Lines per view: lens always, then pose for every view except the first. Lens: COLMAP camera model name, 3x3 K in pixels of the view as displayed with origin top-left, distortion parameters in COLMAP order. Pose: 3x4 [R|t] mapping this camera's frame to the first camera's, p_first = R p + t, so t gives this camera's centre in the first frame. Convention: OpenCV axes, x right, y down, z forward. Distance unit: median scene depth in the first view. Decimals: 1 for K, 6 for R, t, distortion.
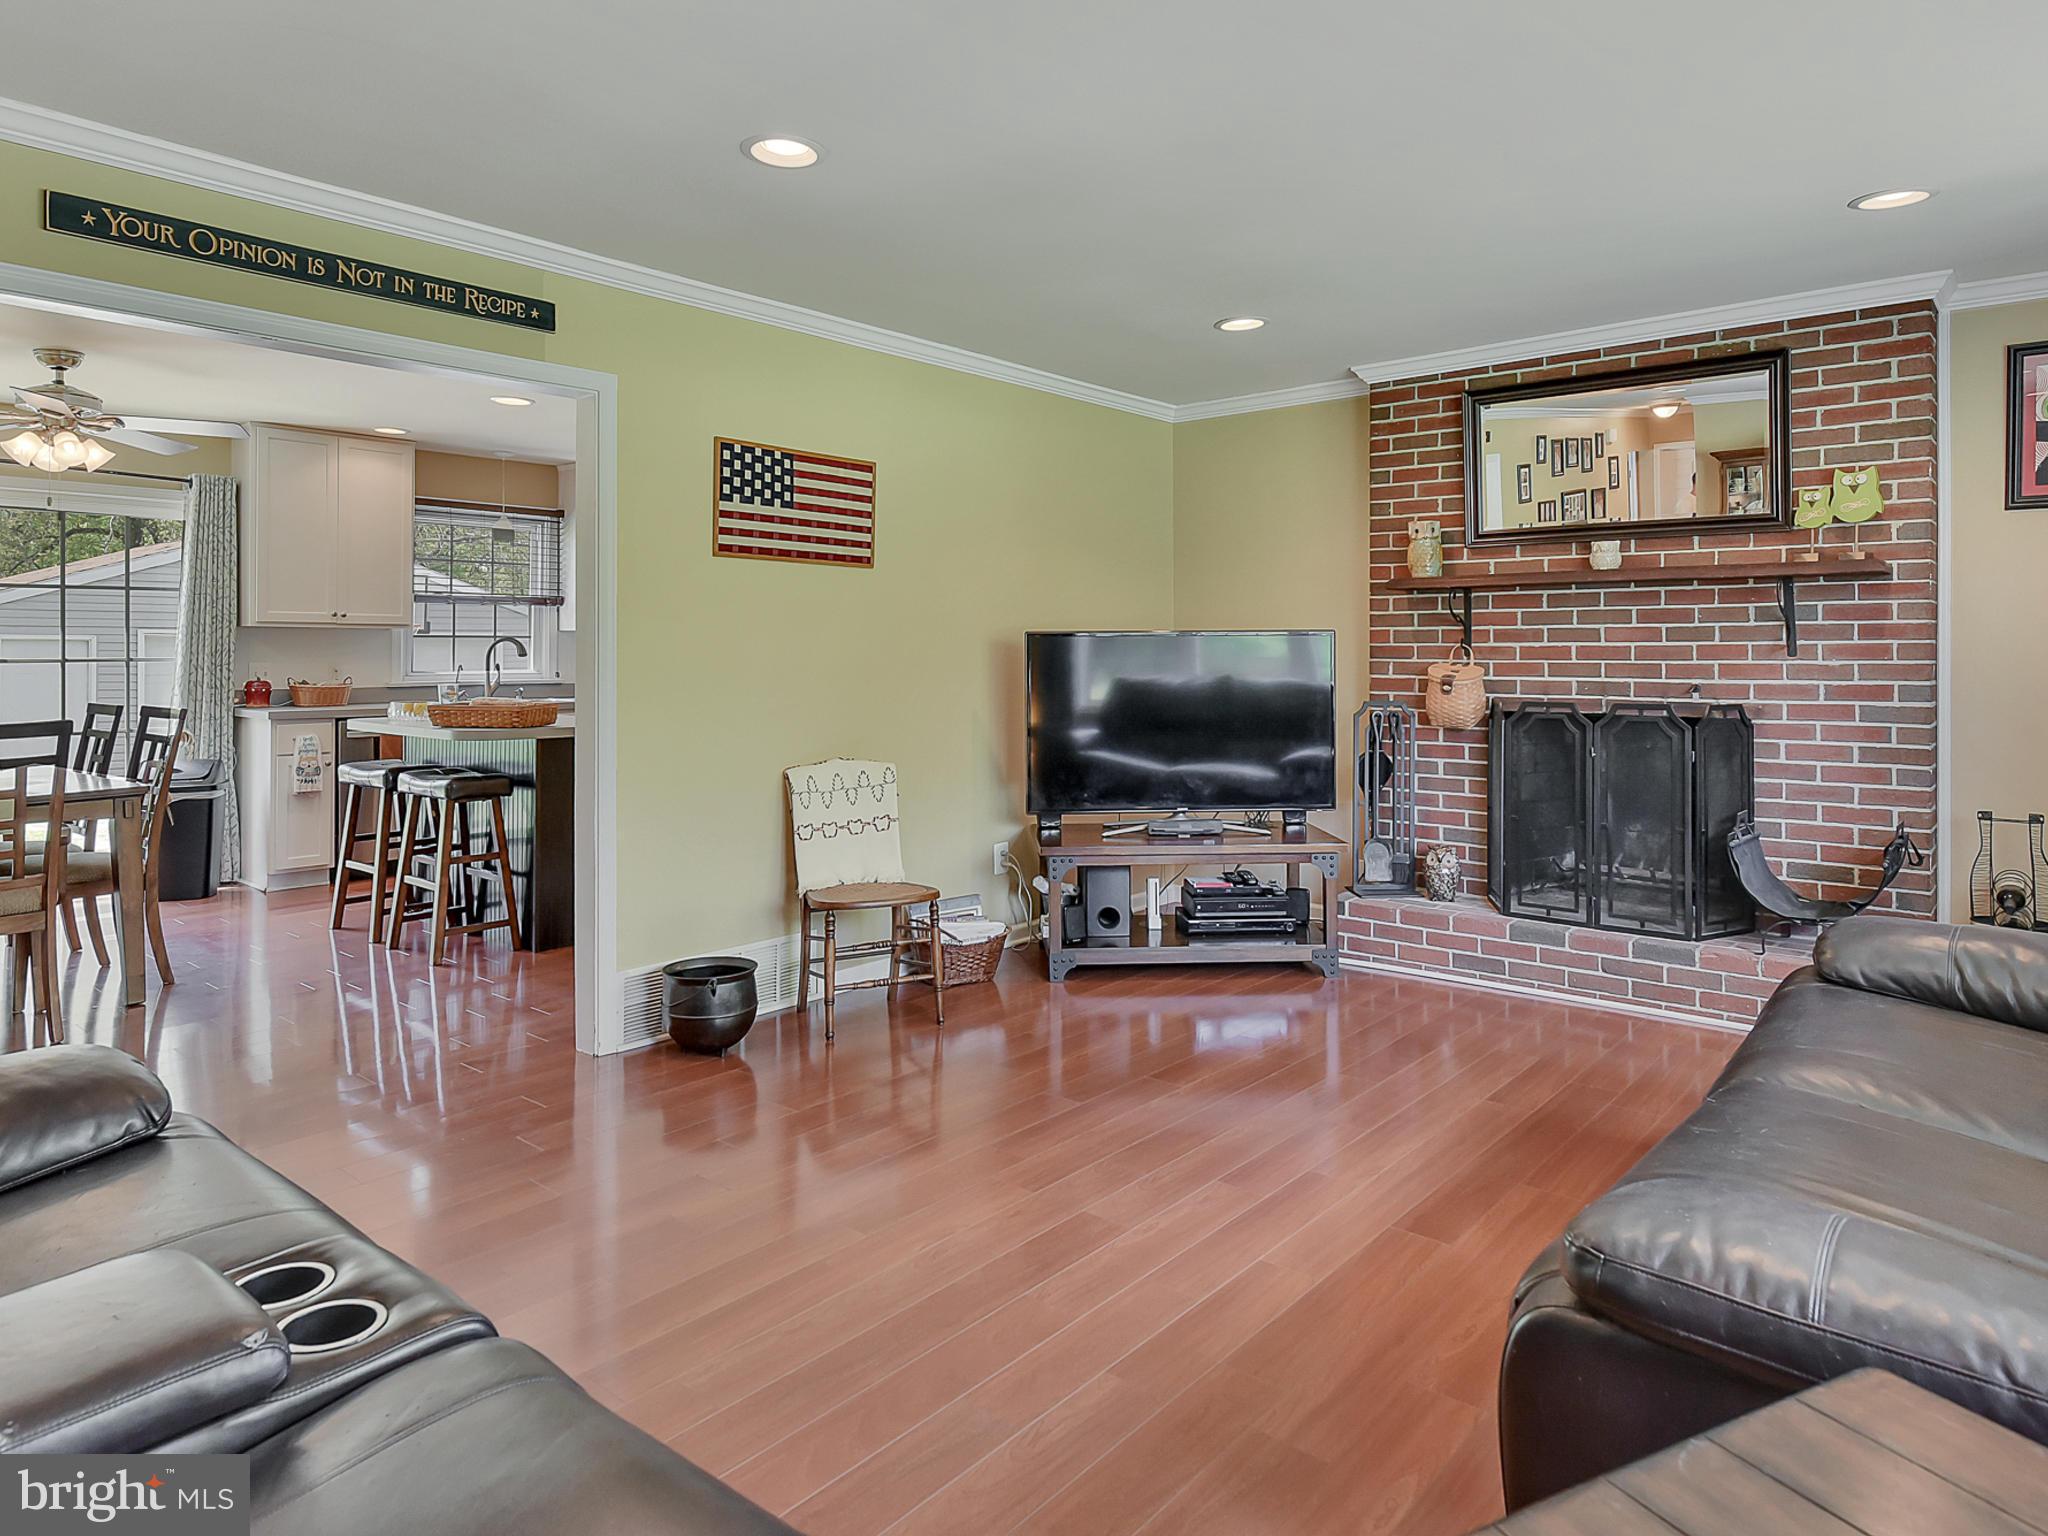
lens RADIAL K [[1225.6, 0, 1029.2], [0, 1225.6, 647.2], [0, 0, 1]] dist [-0.004133, -0.001393]
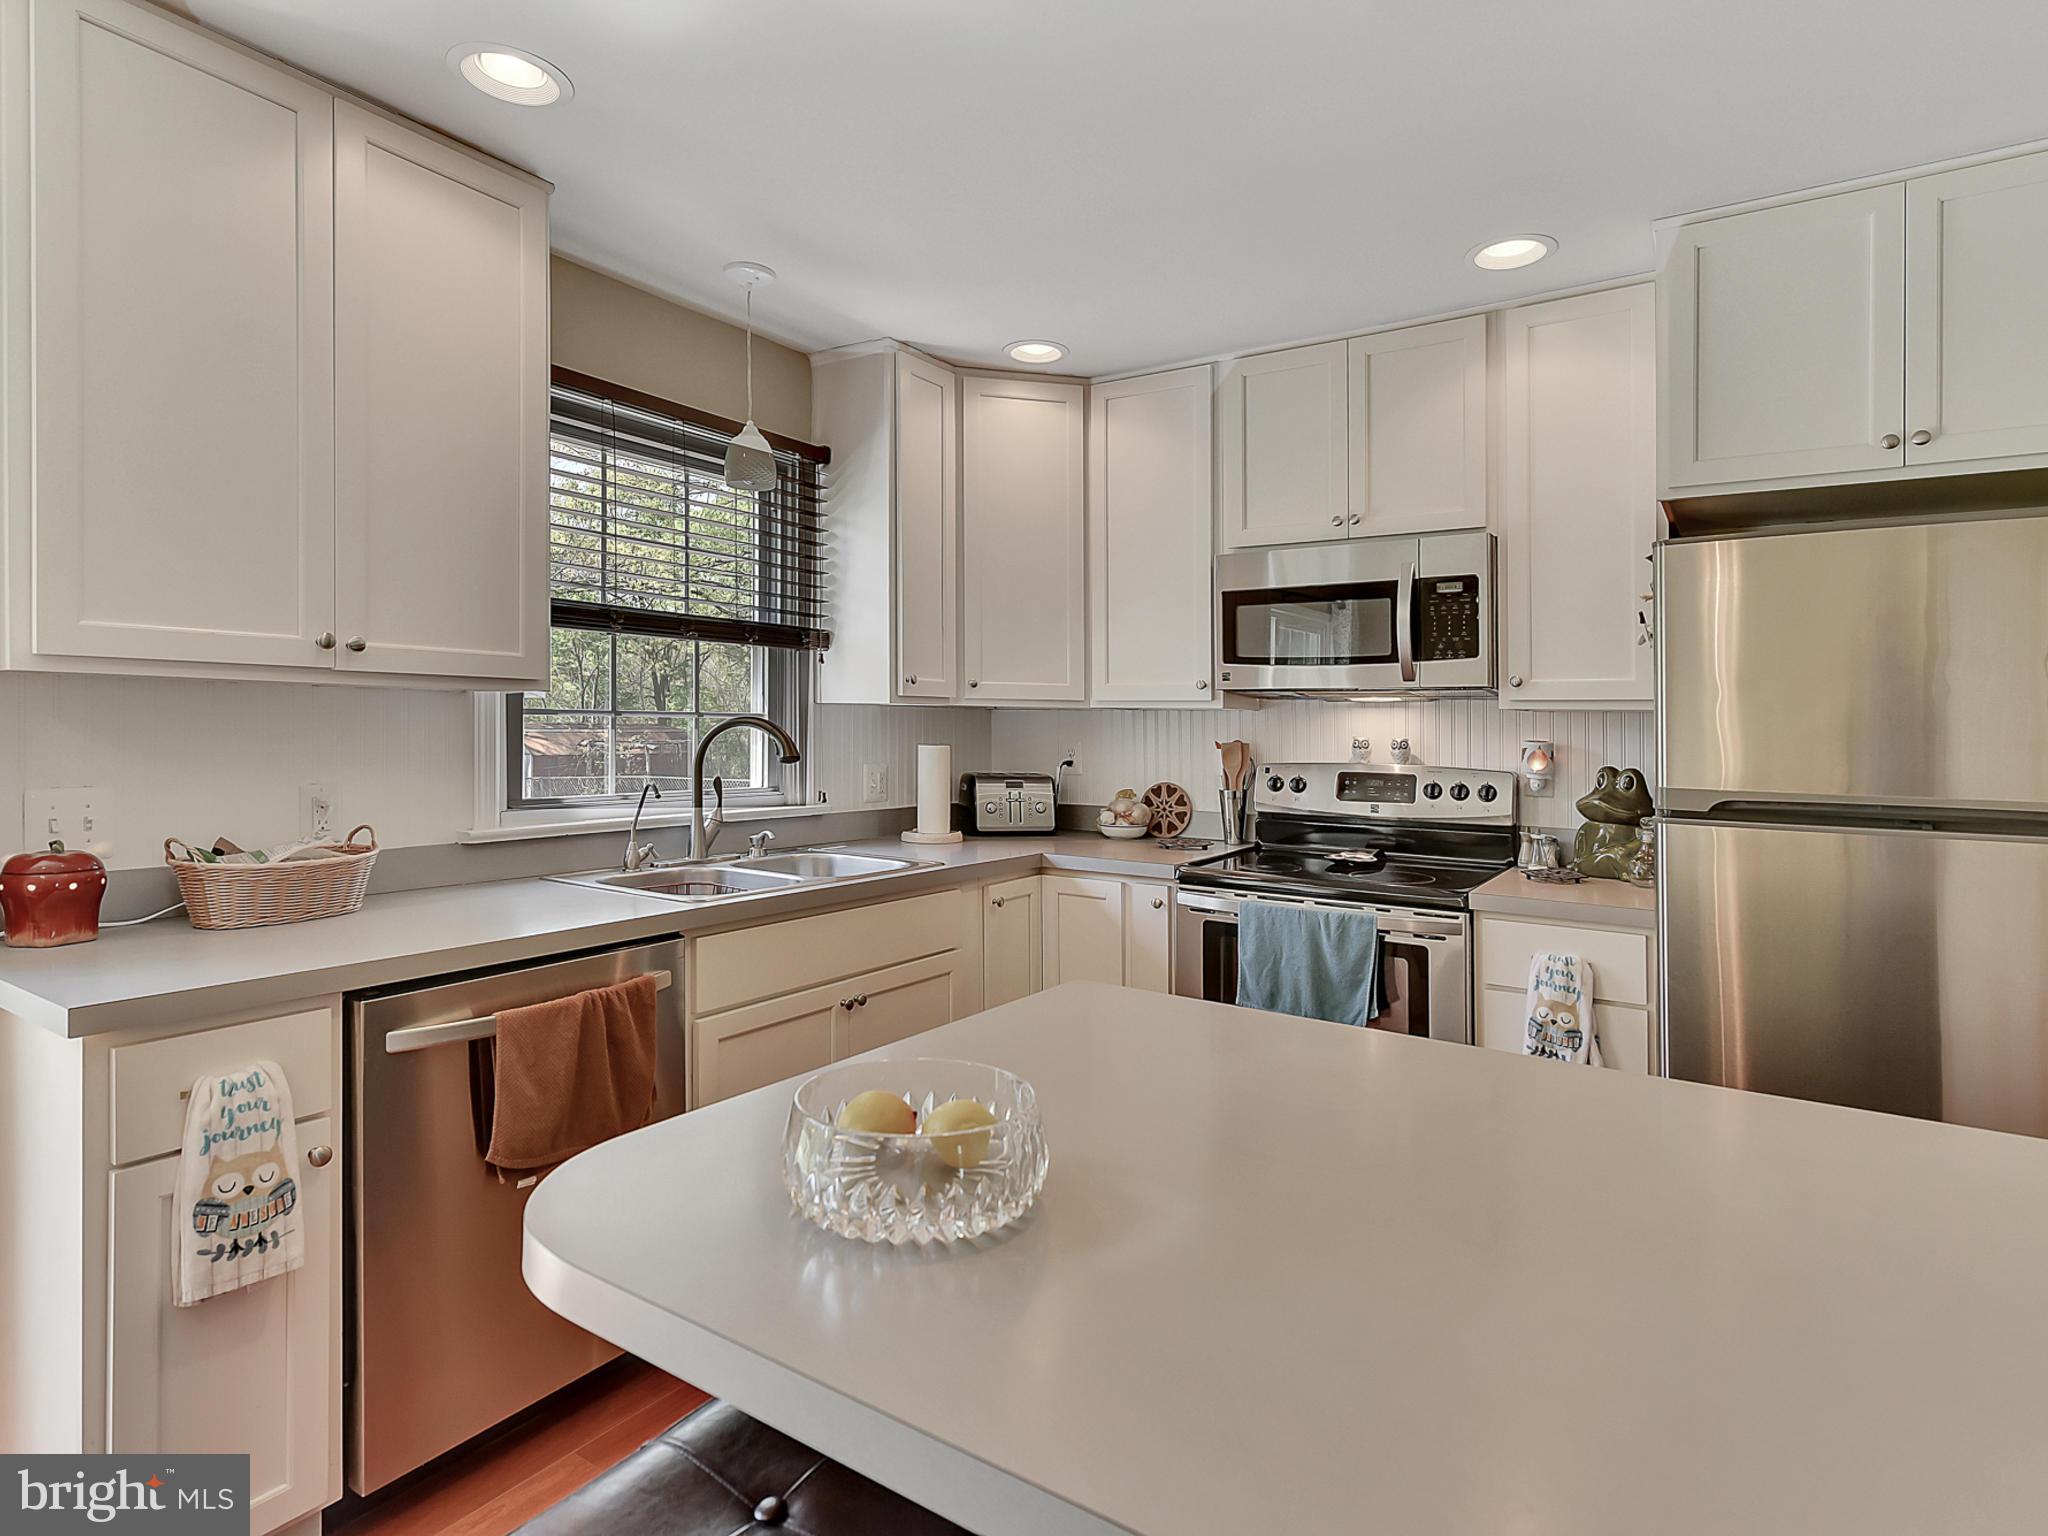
lens RADIAL K [[1062.3, 0, 1069.9], [0, 1062.3, 739.5], [0, 0, 1]] dist [0.001244, -0.000669]
pose [[0.989251, 0.010204, 0.145874, -0.350734], [-0.012390, 0.999824, 0.014079, -0.006210], [-0.145704, -0.015735, 0.989203, 0.587150]]
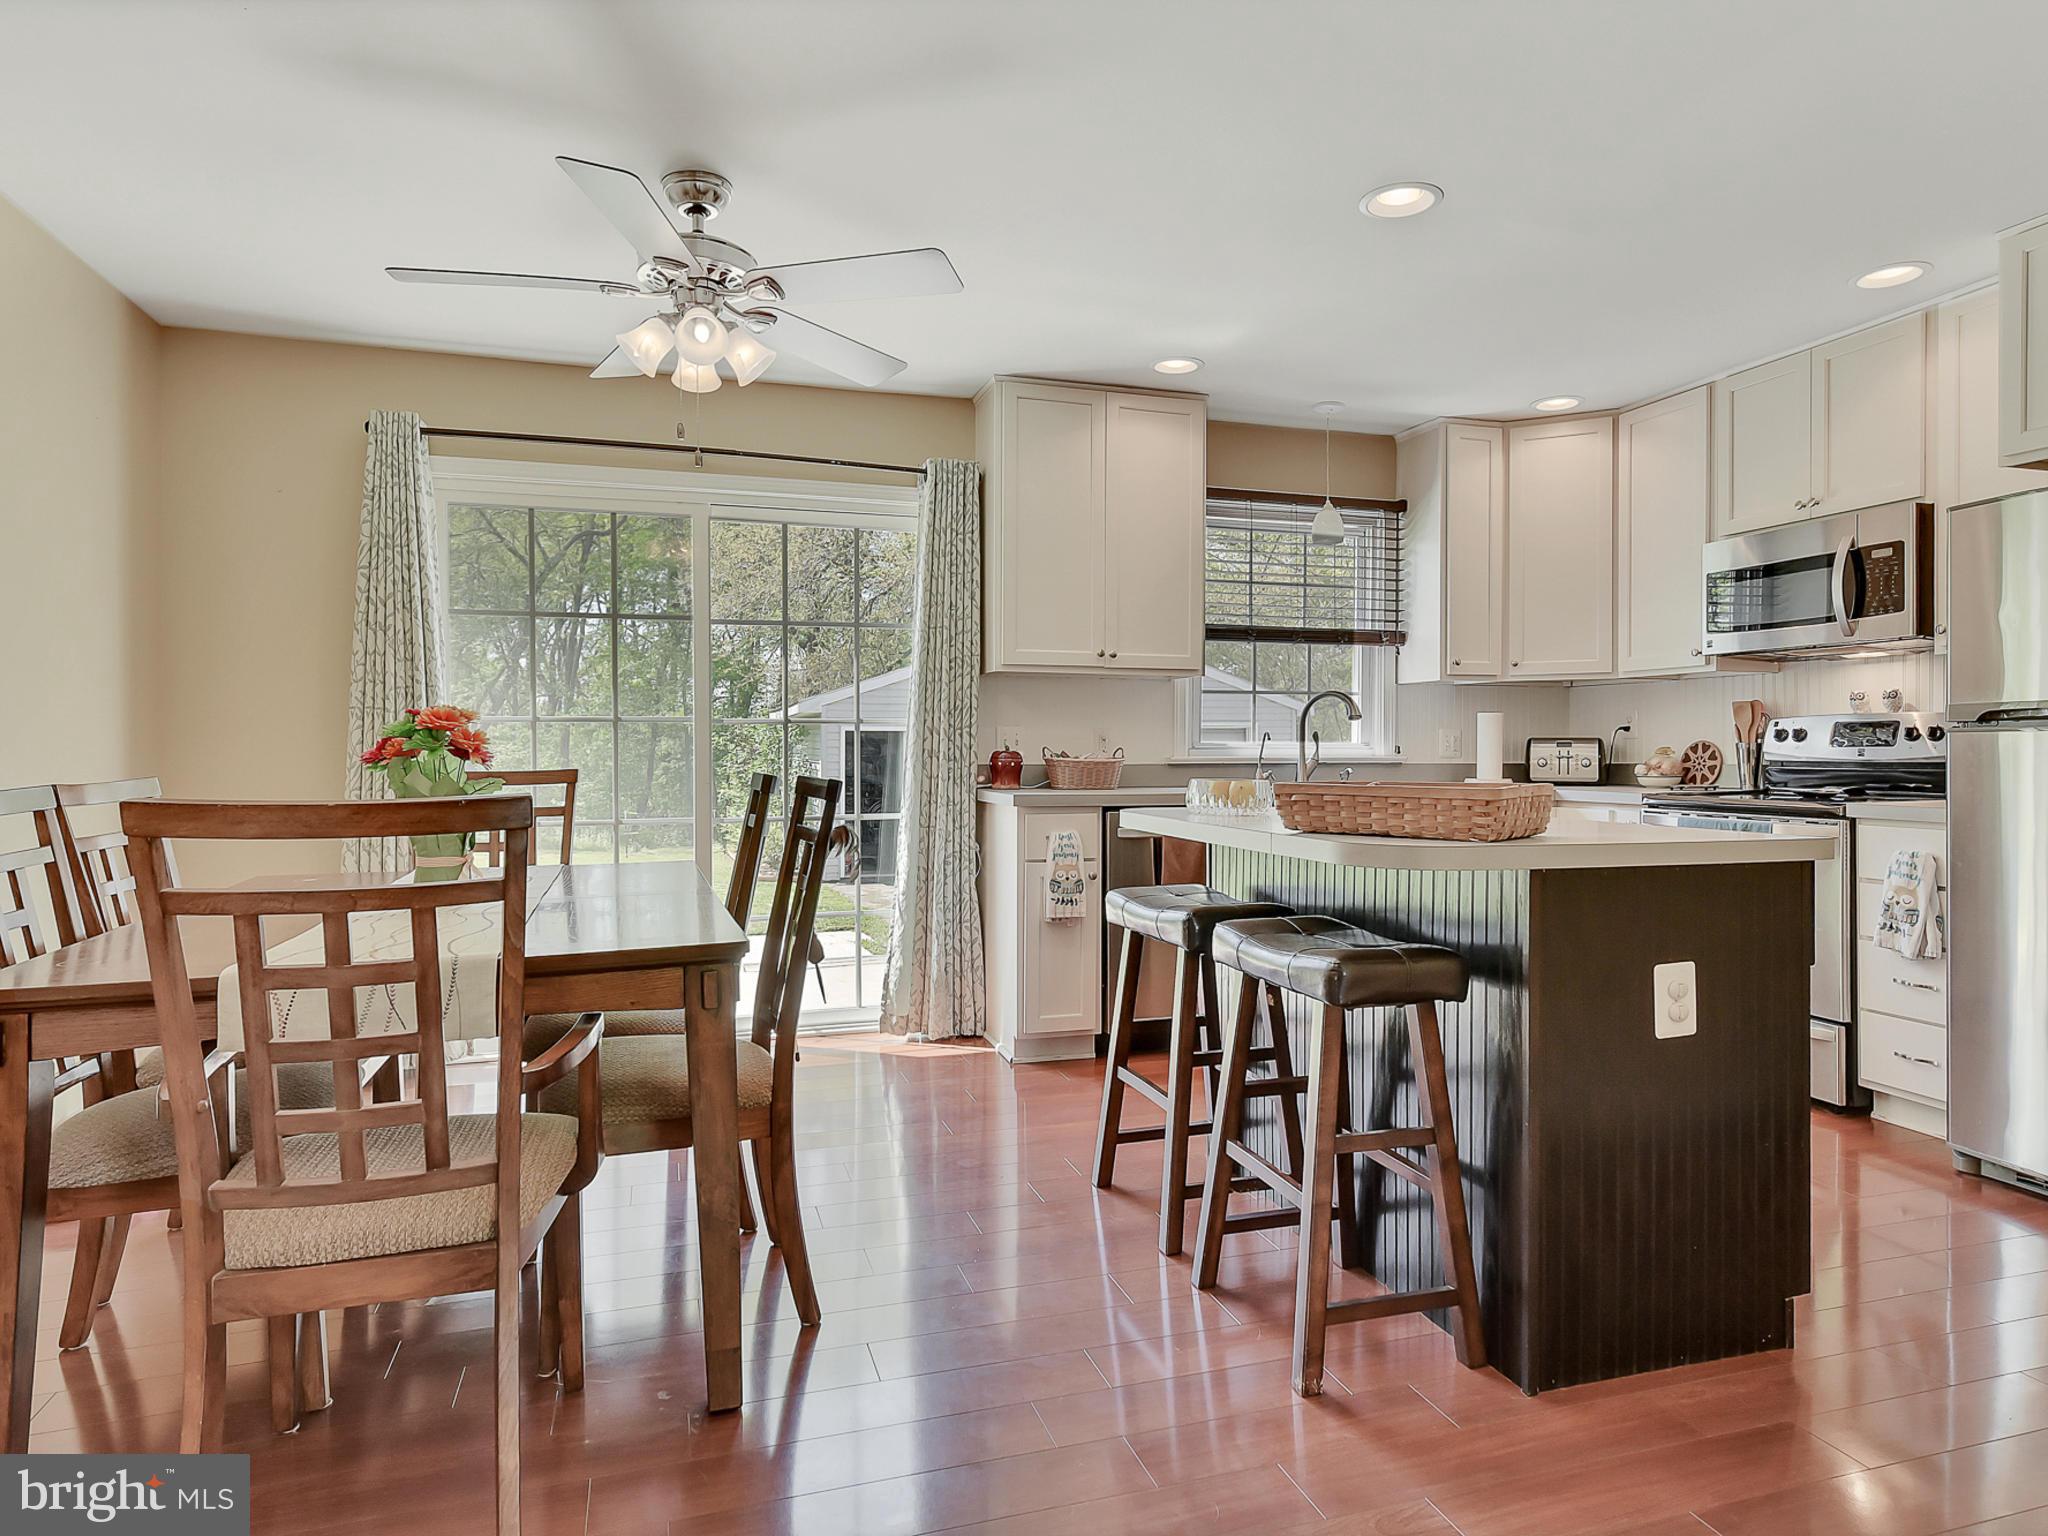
lens RADIAL K [[1182.5, 0, 1052.0], [0, 1182.5, 743.4], [0, 0, 1]] dist [0.000929, -0.000255]
pose [[0.847451, -0.001896, -0.530871, -0.206530], [0.000333, 0.999995, -0.003040, 0.020888], [0.530874, 0.002400, 0.847447, 0.365781]]
